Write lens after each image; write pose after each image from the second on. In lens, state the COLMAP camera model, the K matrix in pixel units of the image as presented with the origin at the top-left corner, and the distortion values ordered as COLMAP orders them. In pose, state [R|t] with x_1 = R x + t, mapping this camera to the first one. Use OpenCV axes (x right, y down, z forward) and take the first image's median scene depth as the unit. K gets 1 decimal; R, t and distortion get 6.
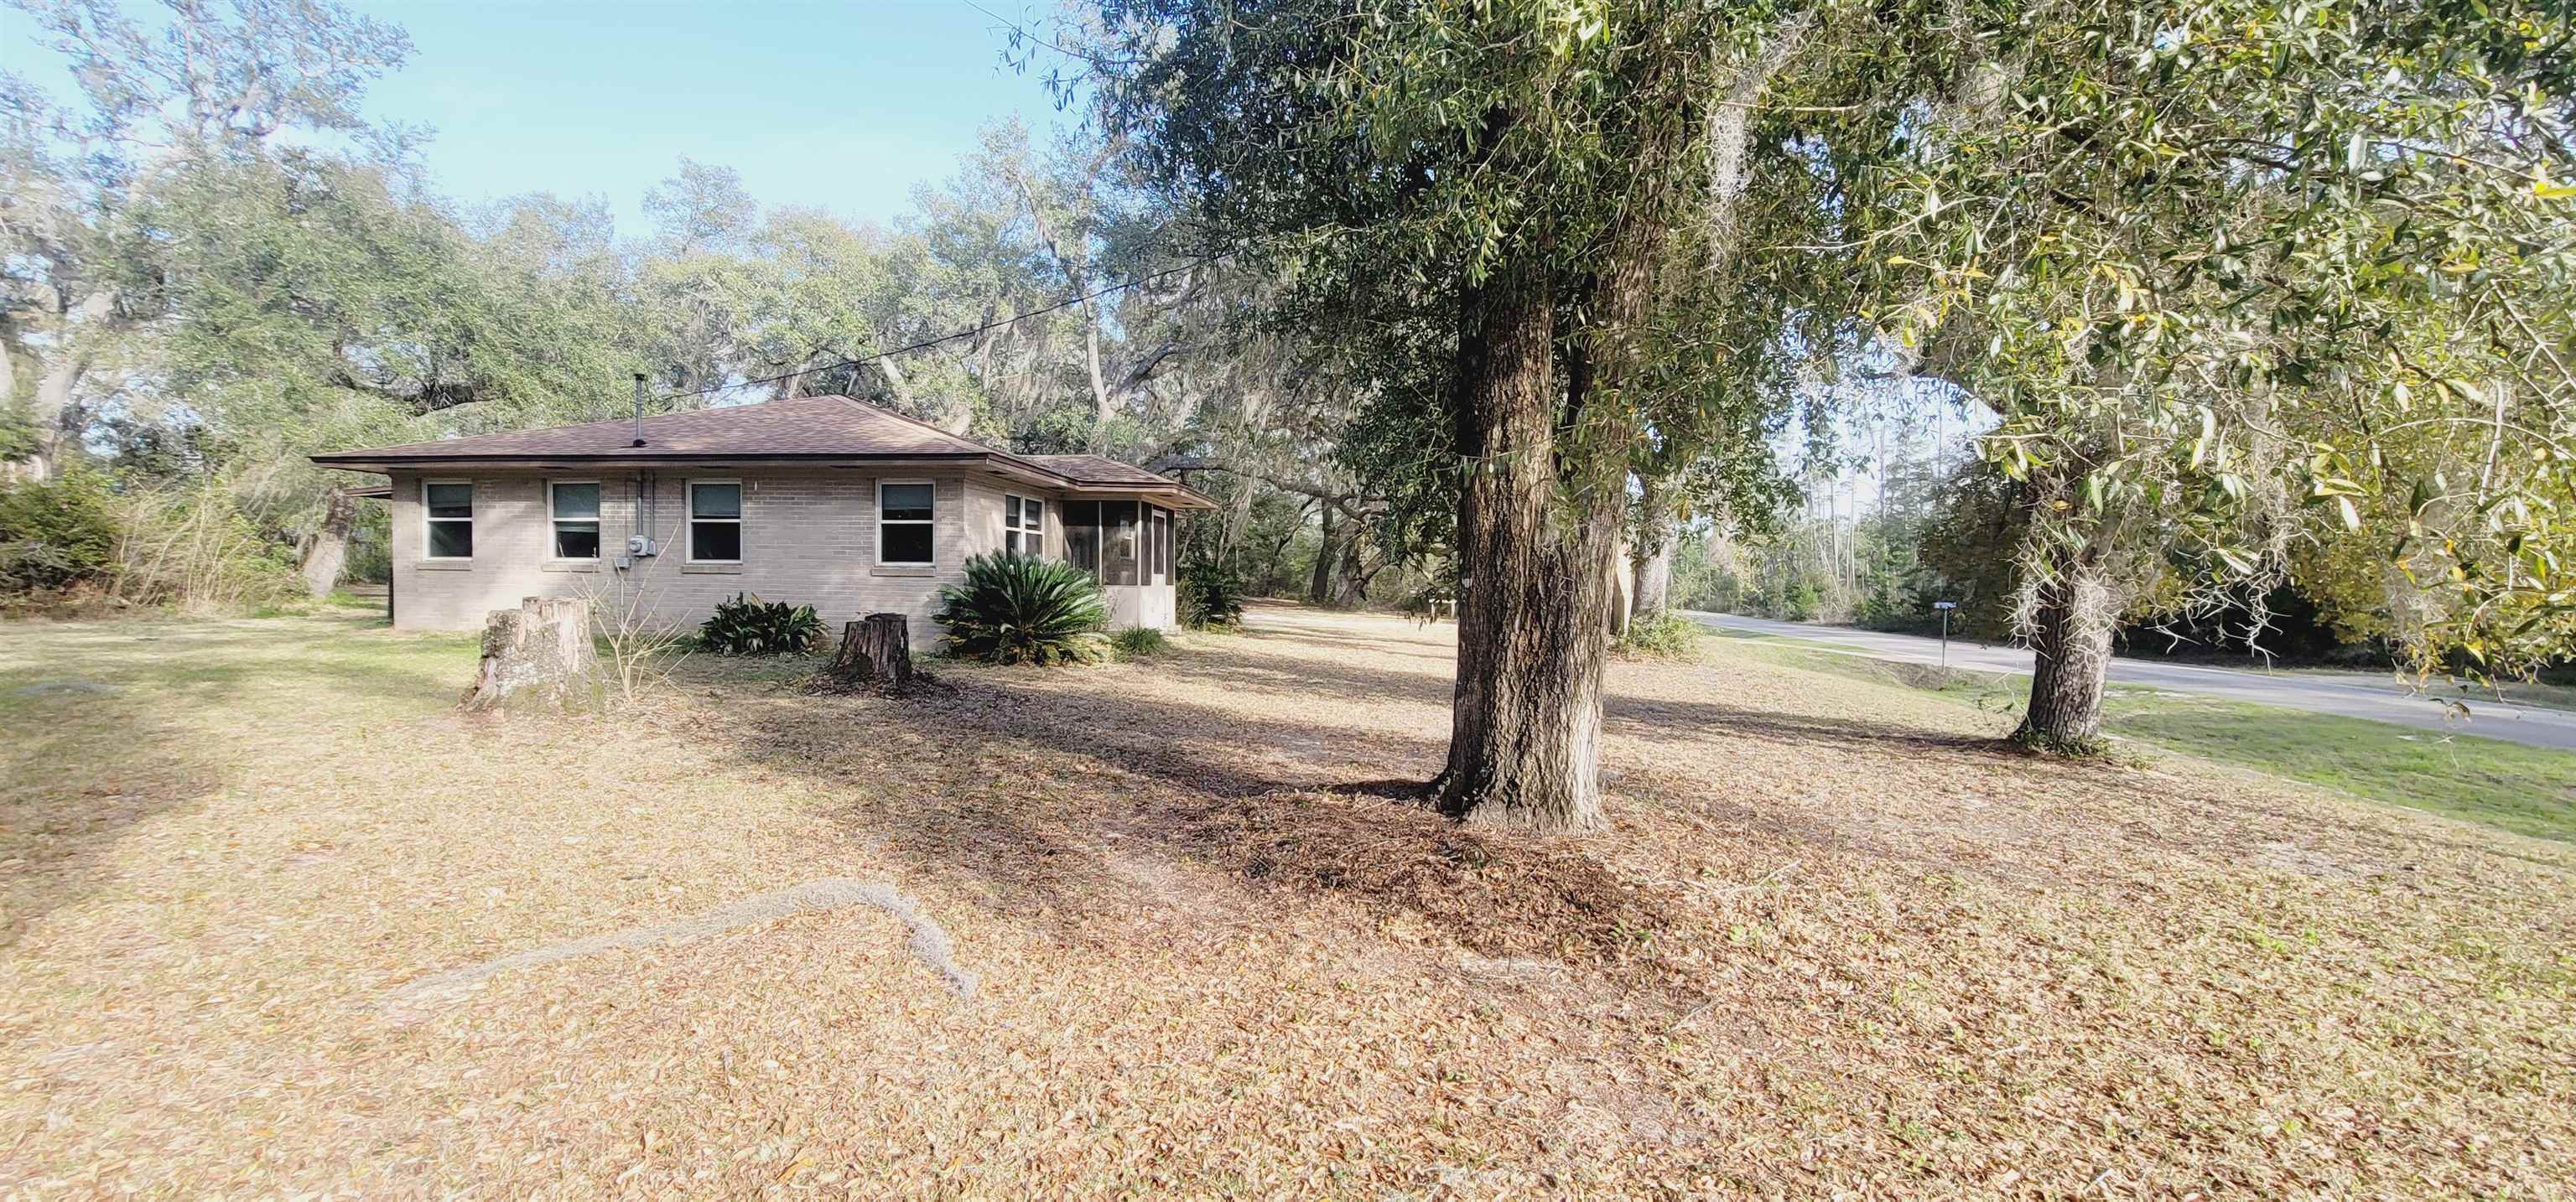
lens RADIAL K [[1063.1, 0, 1286.3], [0, 1063.1, 608.9], [0, 0, 1]] dist [-0.002512, -0.000137]
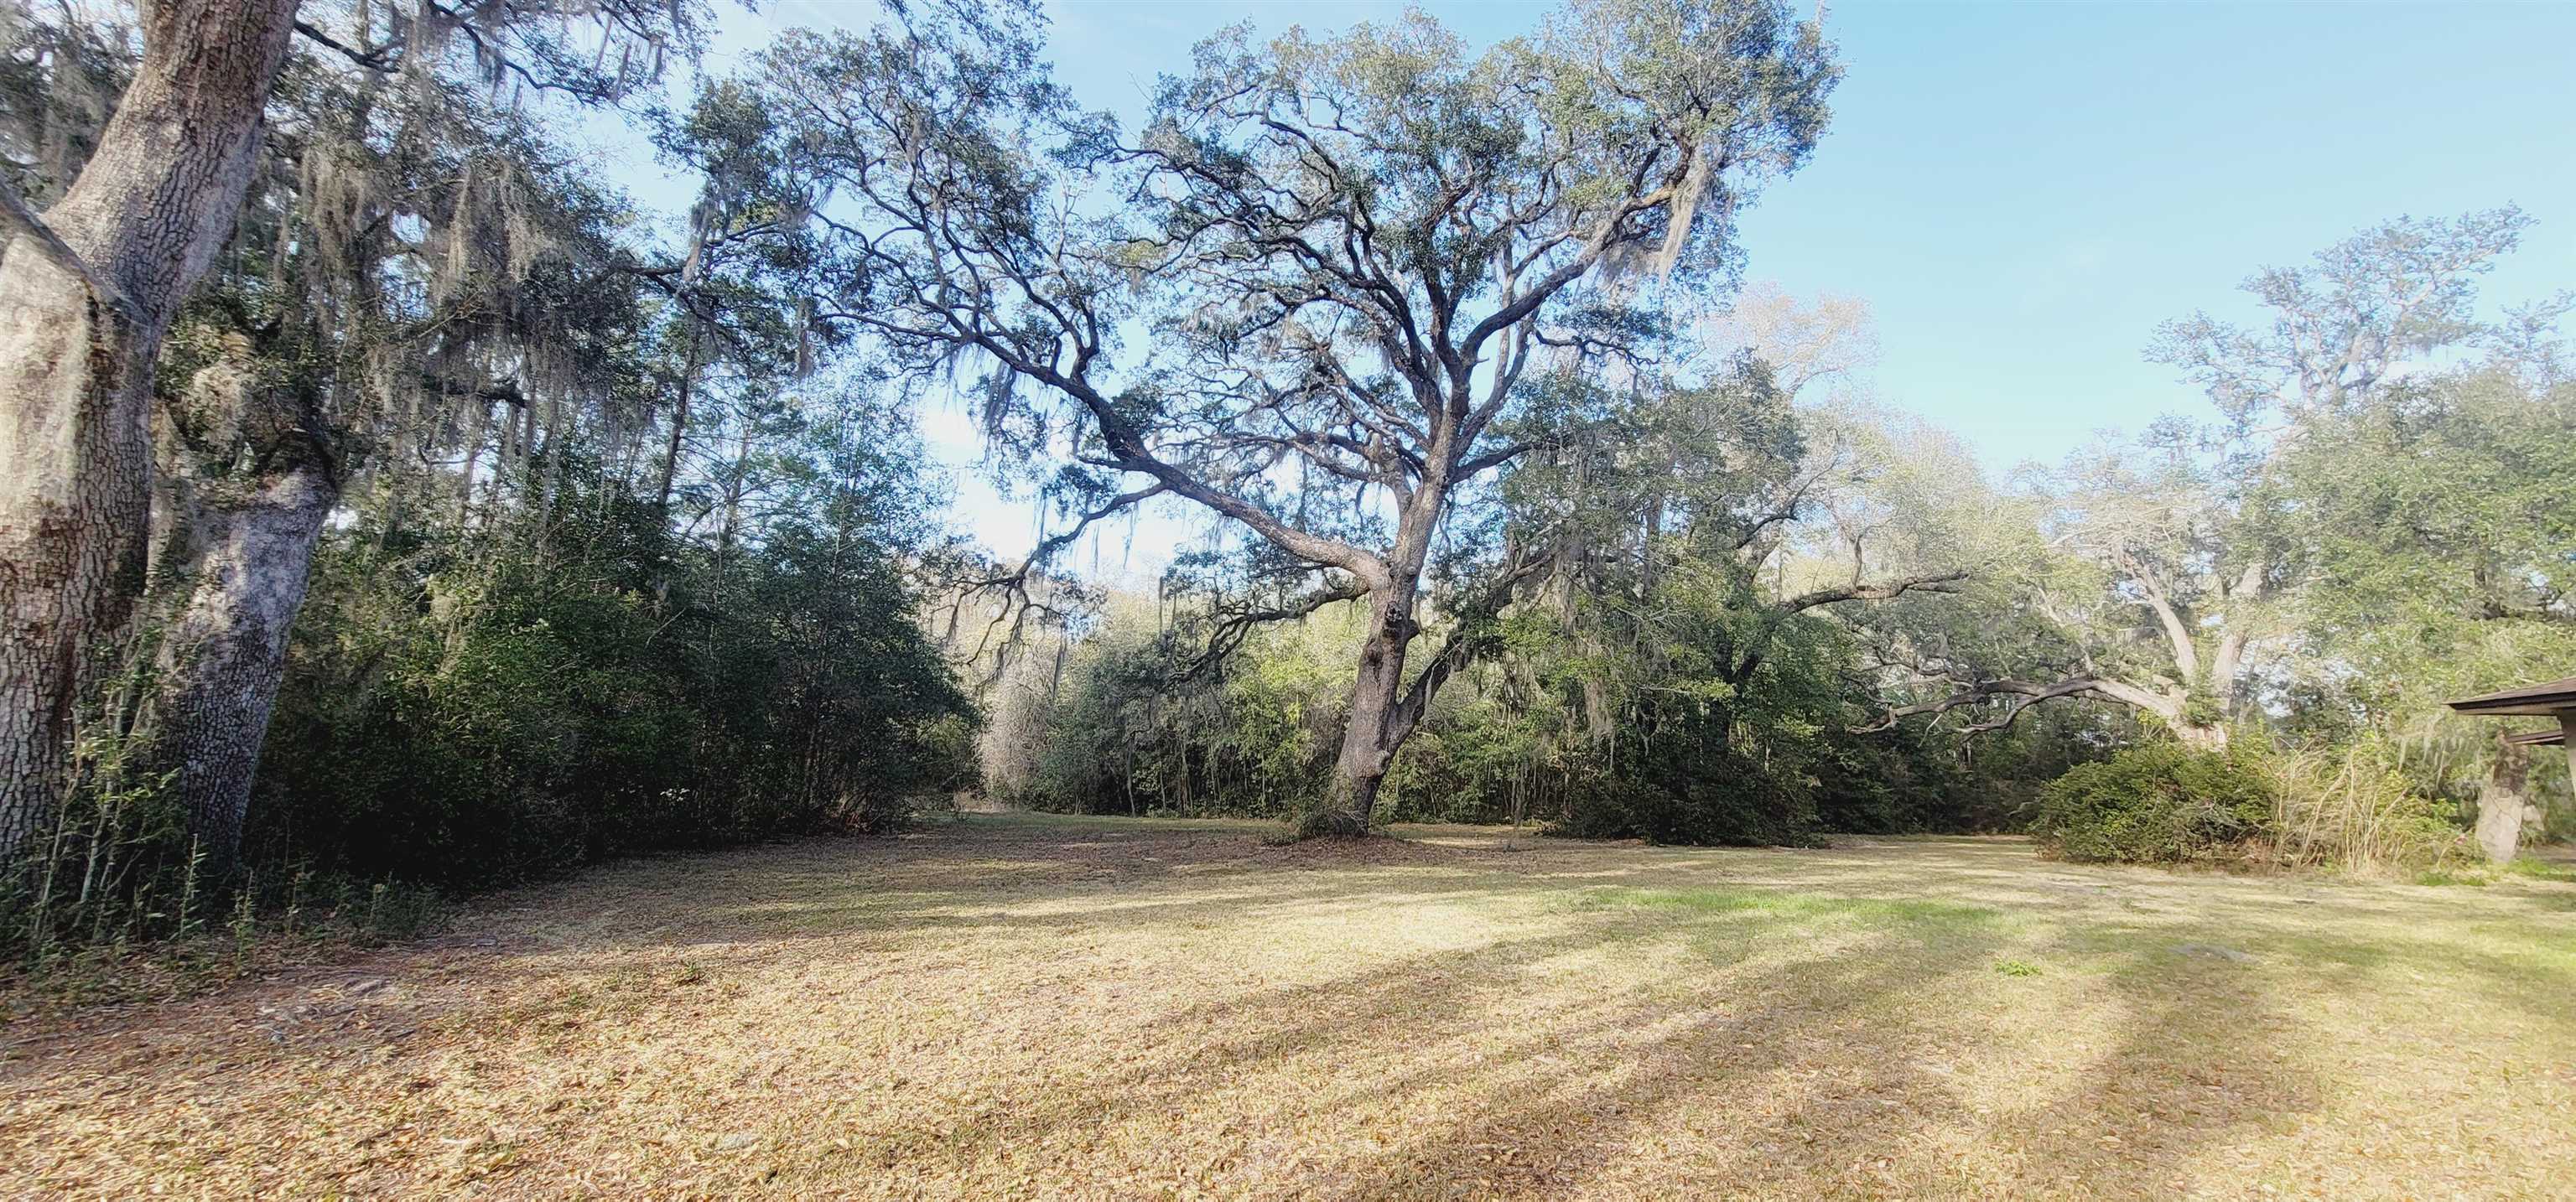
lens RADIAL K [[1063.1, 0, 1286.3], [0, 1063.1, 608.9], [0, 0, 1]] dist [-0.002512, -0.000137]
pose [[-0.020312, -0.185996, -0.982340, -0.014364], [-0.048403, 0.981574, -0.184850, -0.008065], [0.998621, 0.043794, -0.028941, 0.041204]]
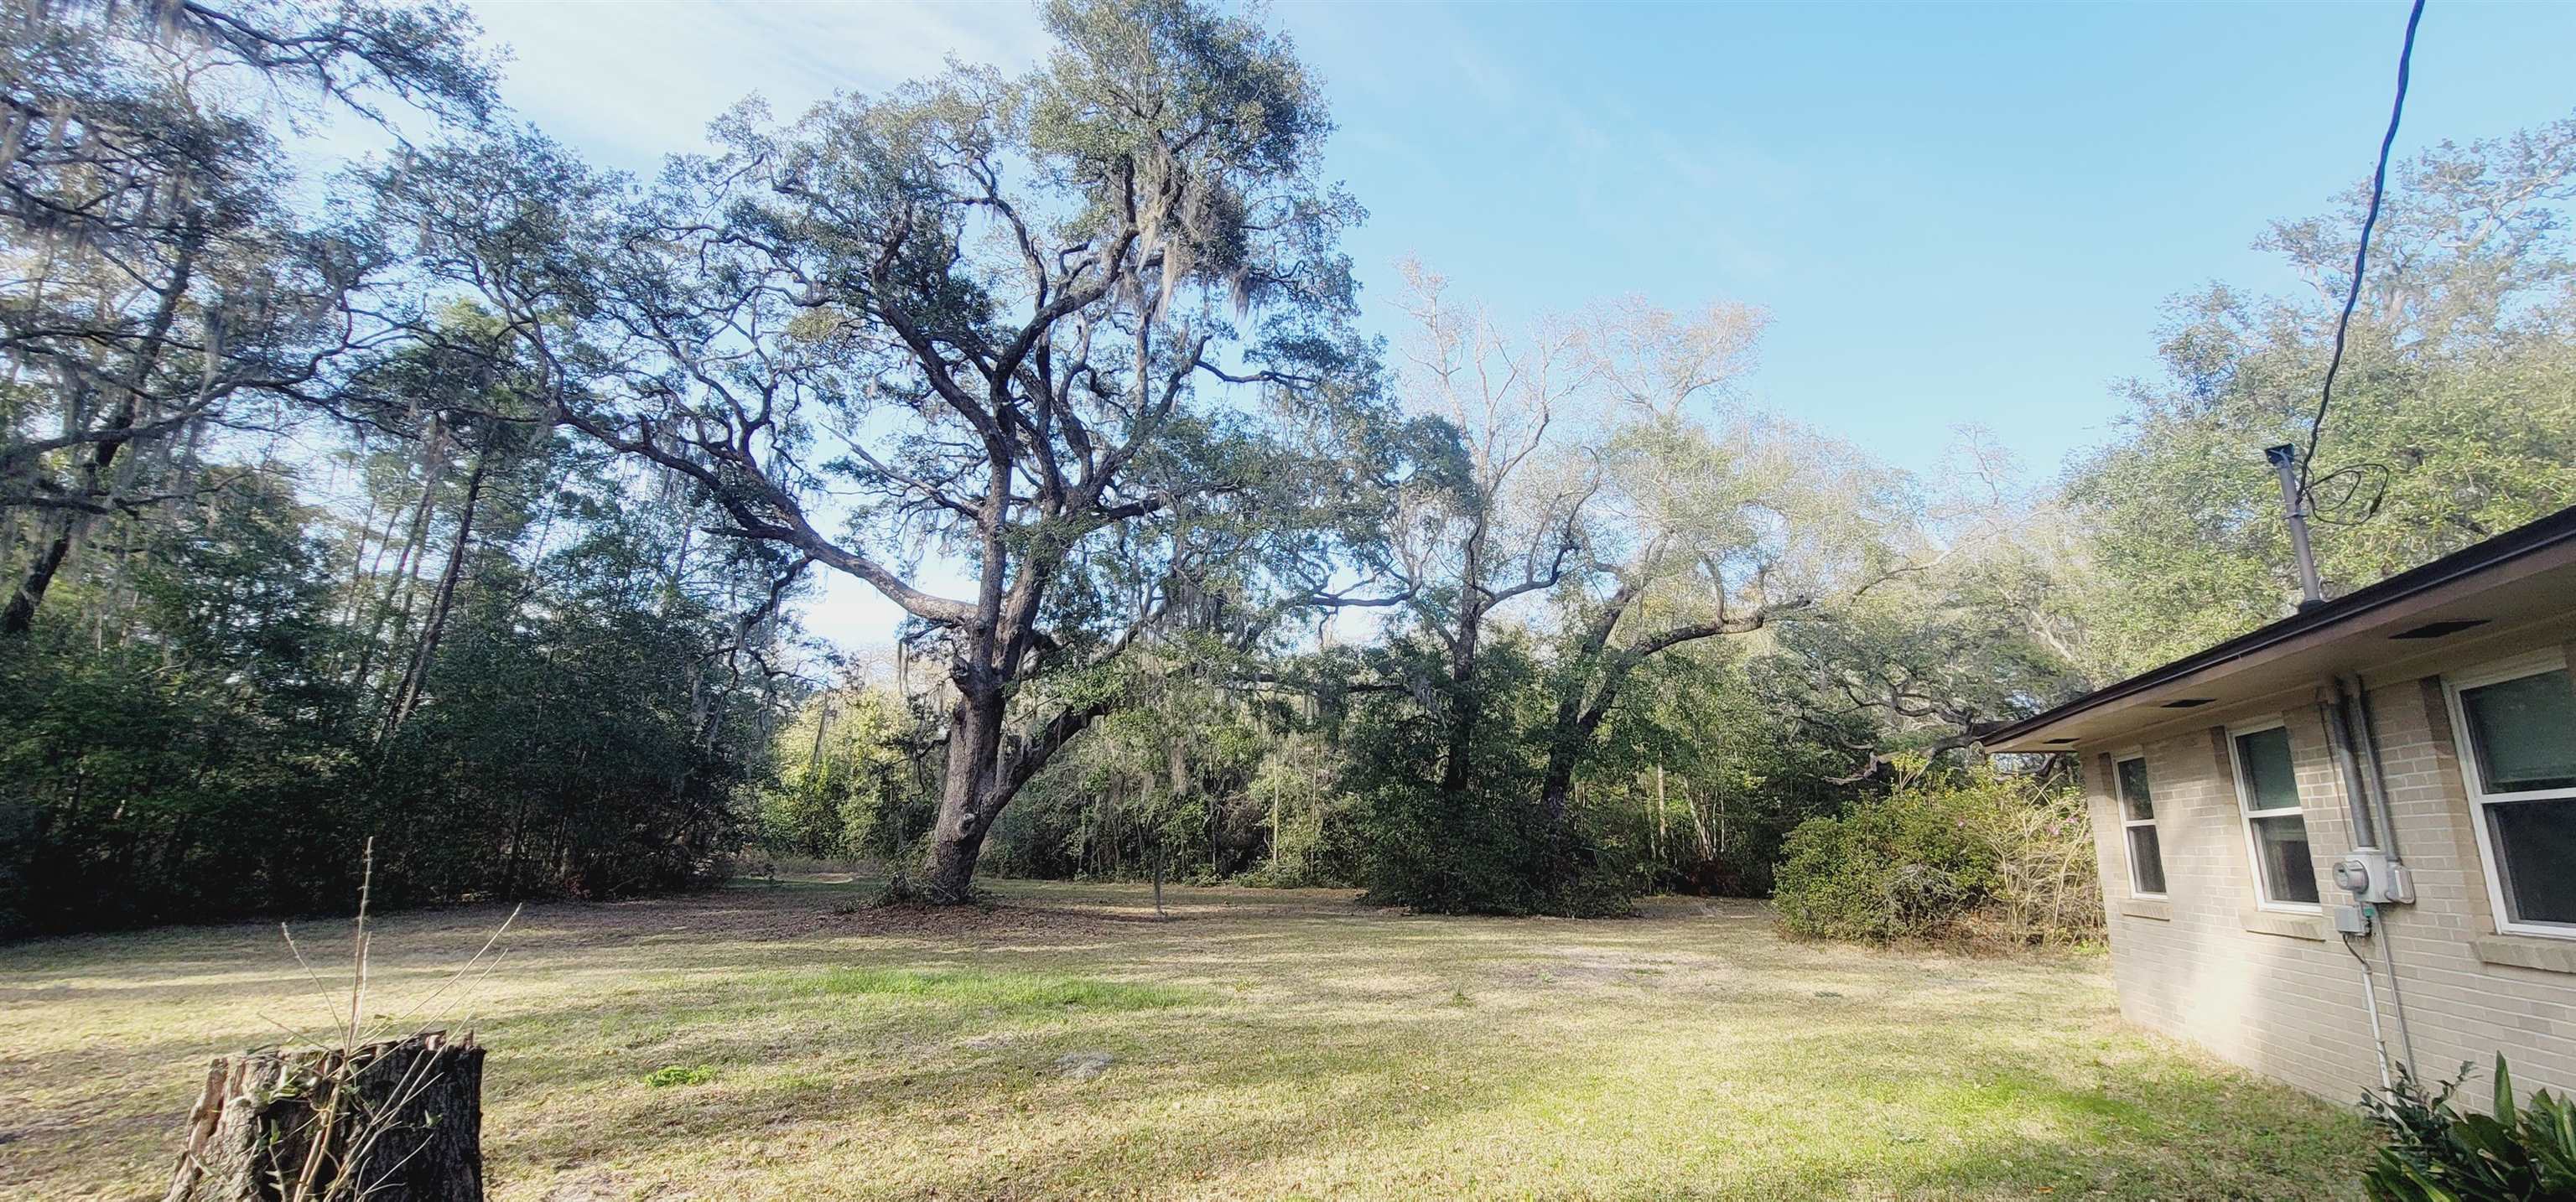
lens RADIAL K [[1063.1, 0, 1286.3], [0, 1063.1, 608.9], [0, 0, 1]] dist [-0.002512, -0.000137]
pose [[-0.194845, -0.230630, -0.953334, -0.061957], [-0.046318, 0.973041, -0.225932, -0.023424], [0.979740, 0.000135, -0.200275, 0.282085]]
